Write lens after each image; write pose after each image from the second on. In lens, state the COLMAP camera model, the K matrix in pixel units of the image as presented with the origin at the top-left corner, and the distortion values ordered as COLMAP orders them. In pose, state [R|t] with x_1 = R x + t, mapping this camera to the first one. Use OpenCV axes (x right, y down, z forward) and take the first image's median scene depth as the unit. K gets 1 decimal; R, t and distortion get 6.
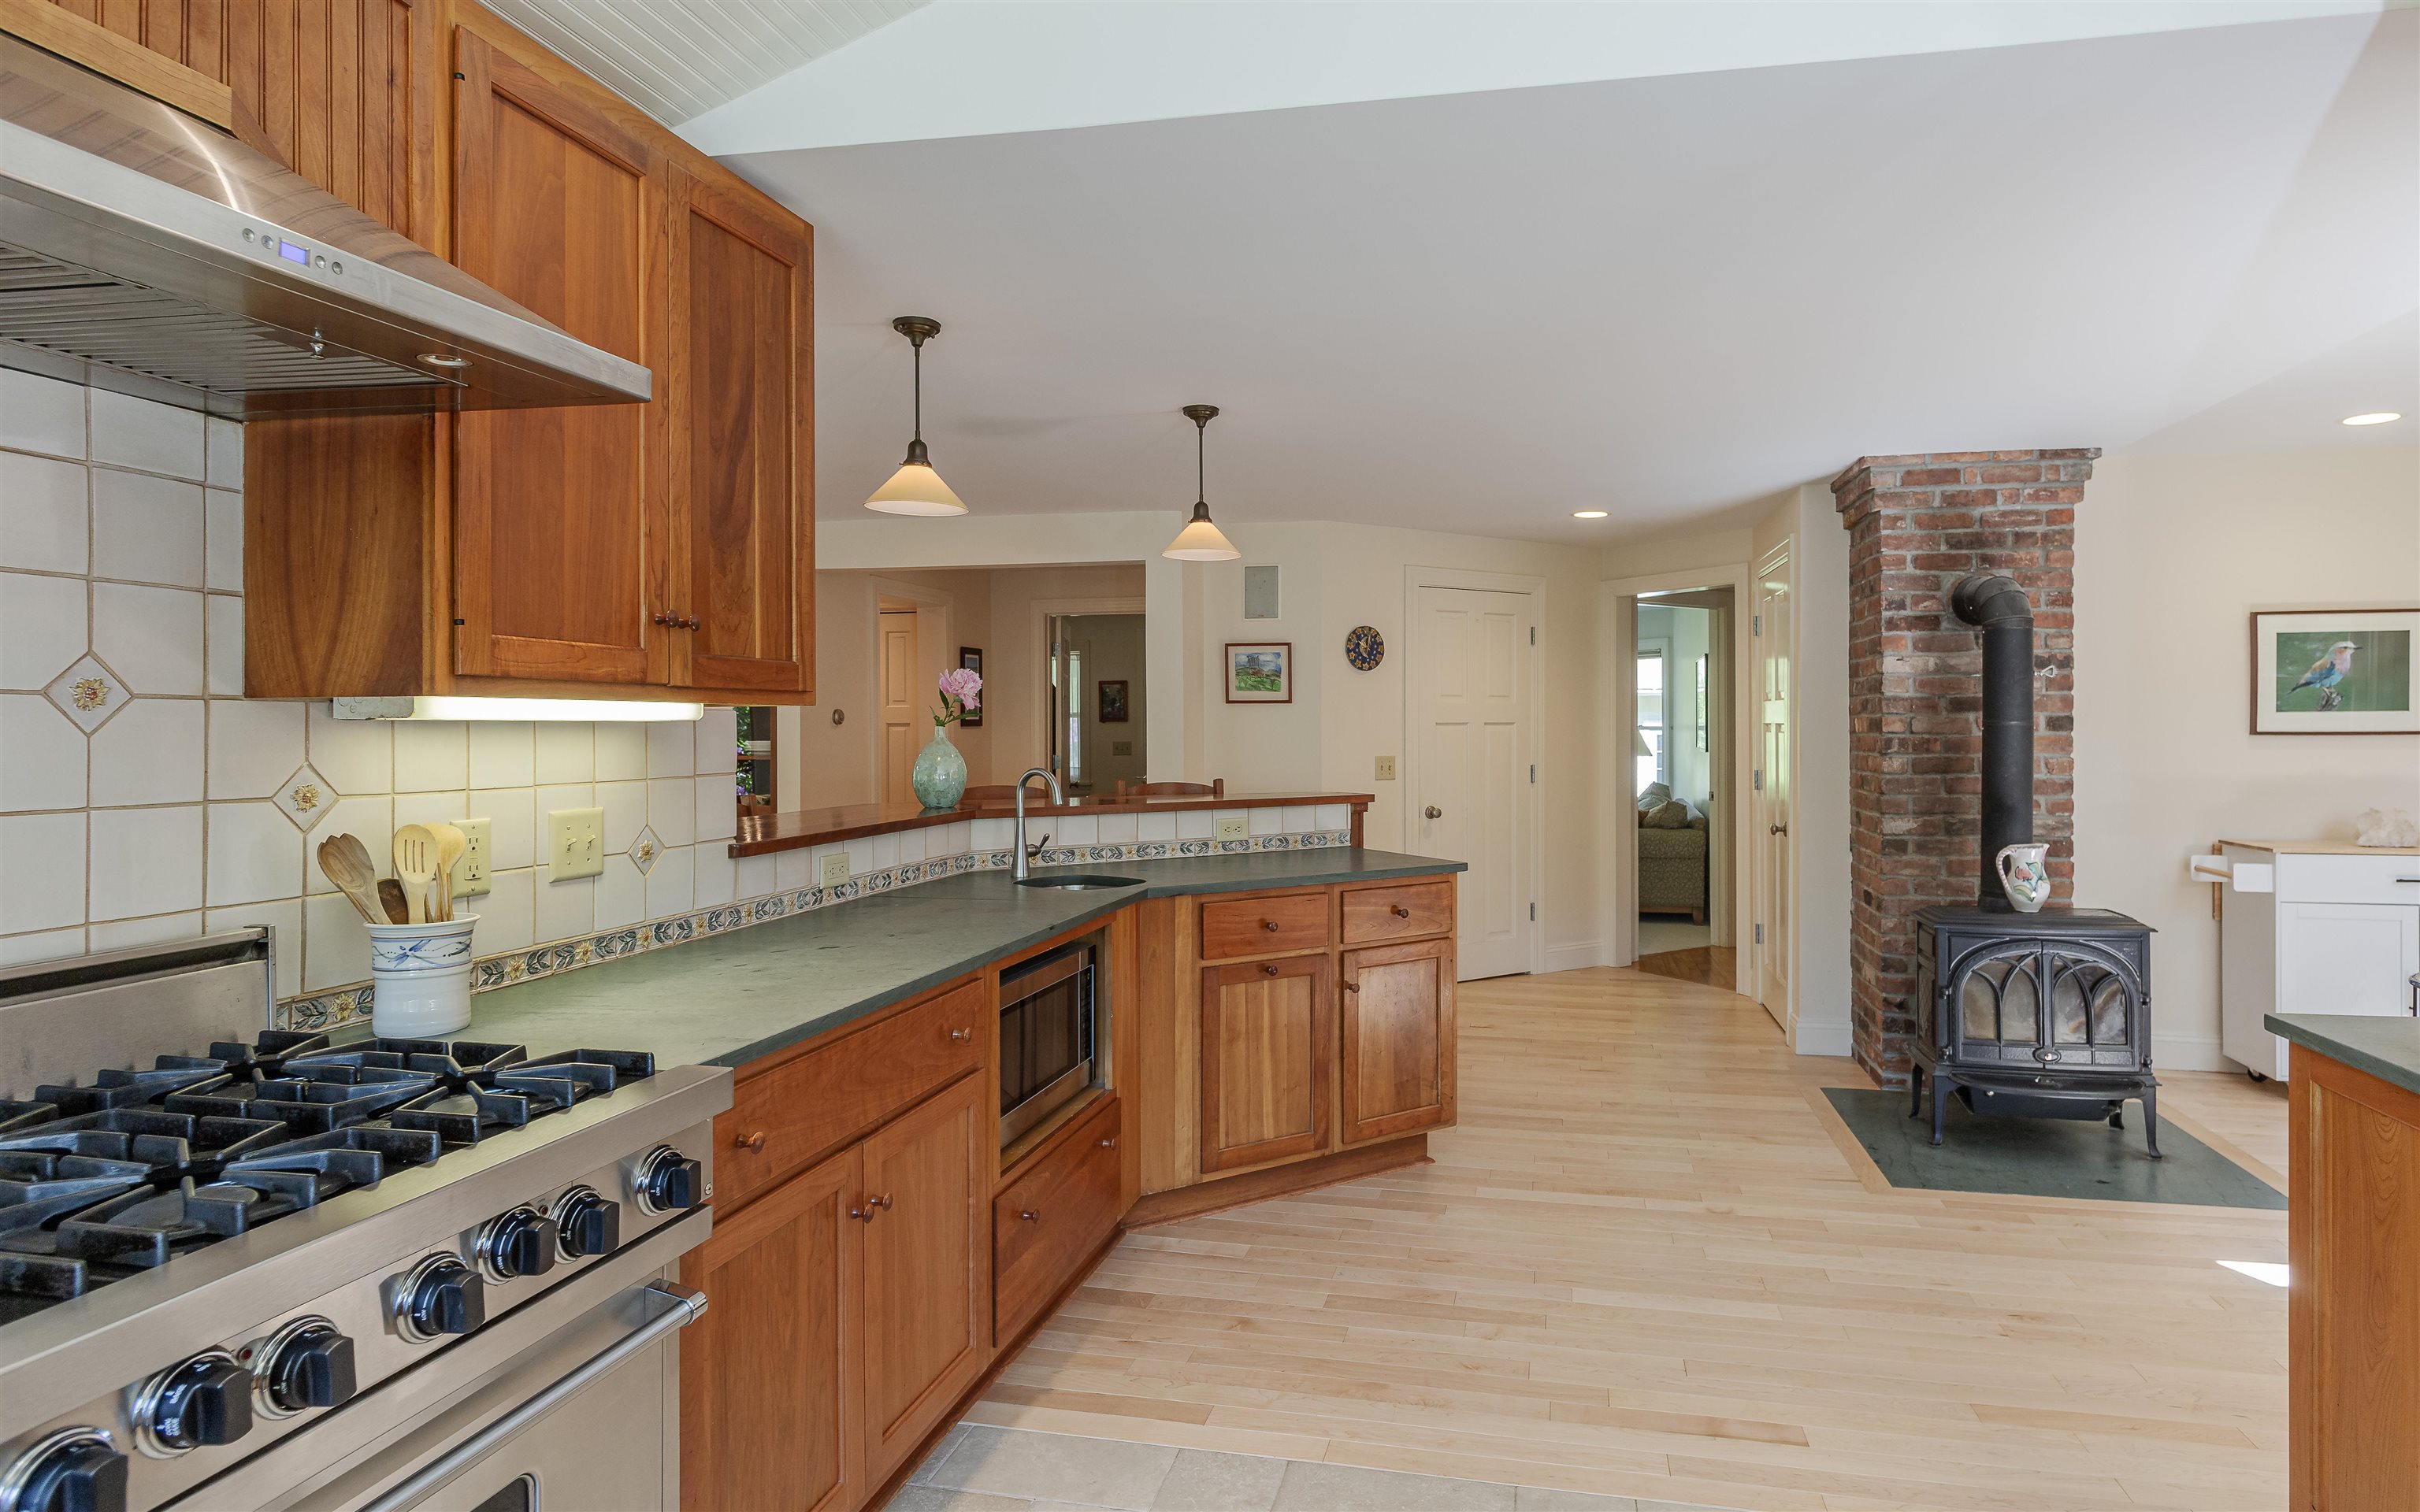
lens RADIAL K [[1274.2, 0, 1198.7], [0, 1274.2, 698.9], [0, 0, 1]] dist [0.000532, -0.000003]
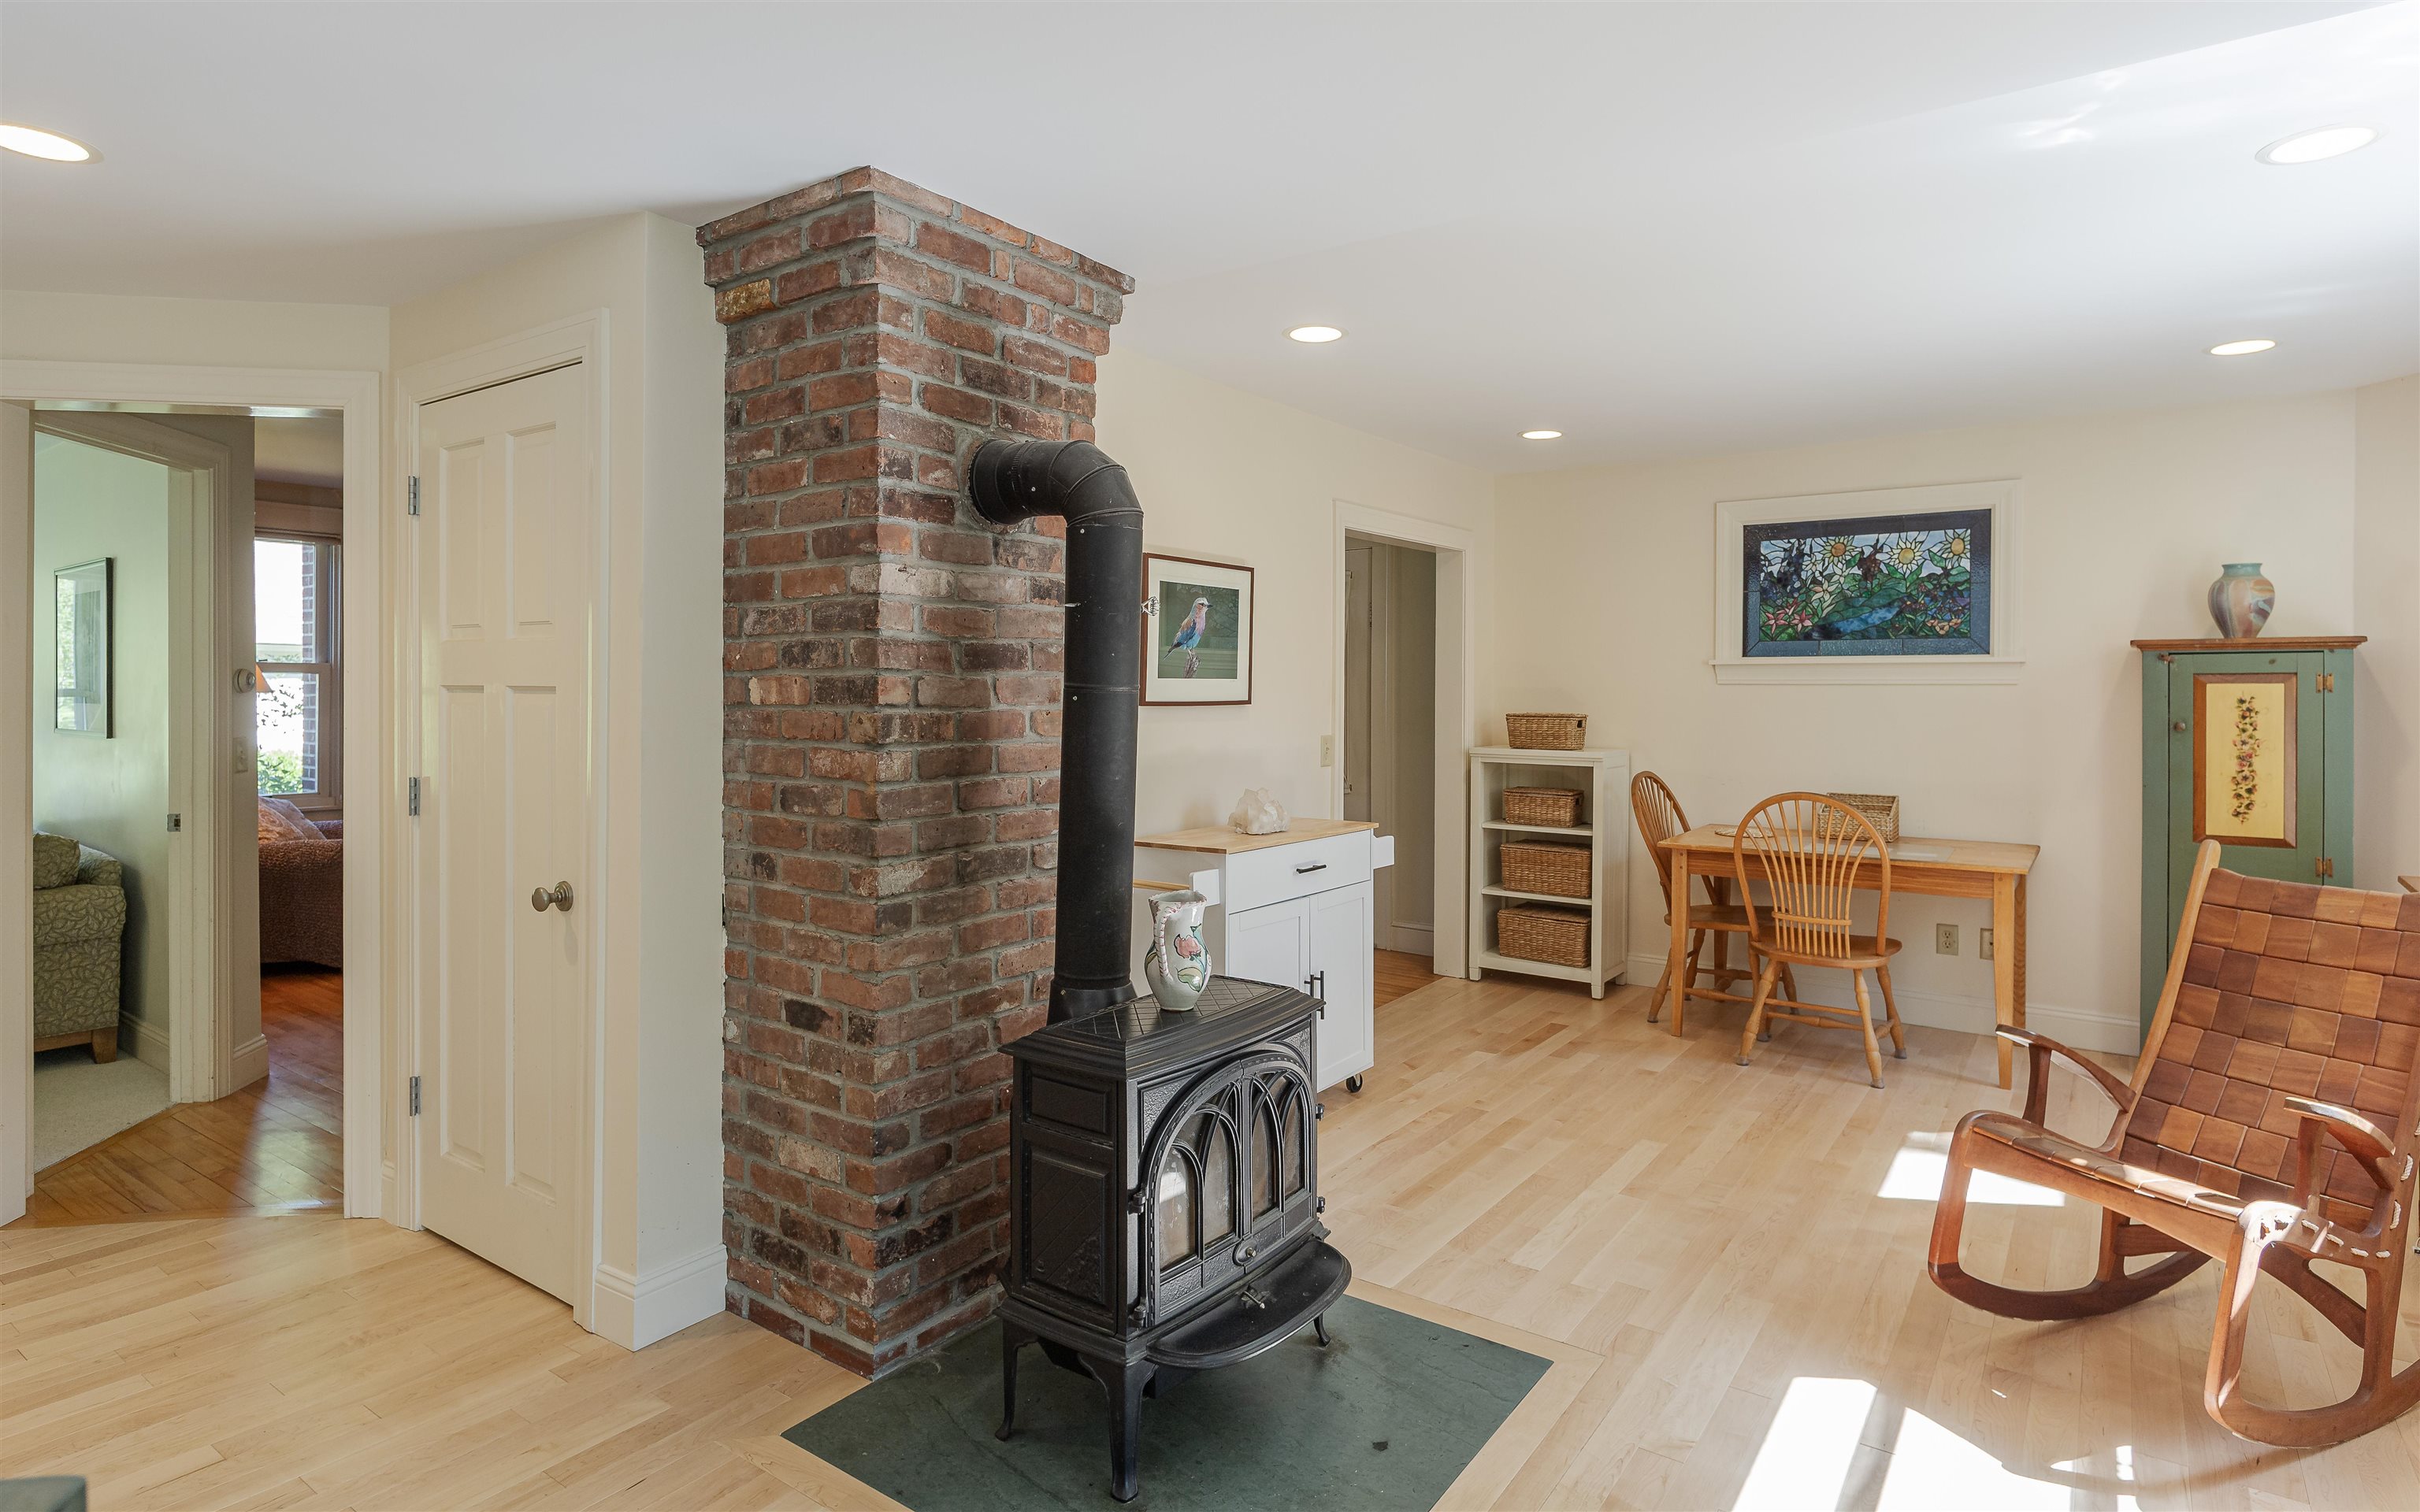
lens RADIAL K [[1274.2, 0, 1198.7], [0, 1274.2, 698.9], [0, 0, 1]] dist [0.000532, -0.000003]
pose [[0.346712, -0.001309, 0.937971, 0.087489], [-0.025376, 0.999620, 0.010775, 0.014638], [-0.937628, -0.027538, 0.346547, 0.698471]]
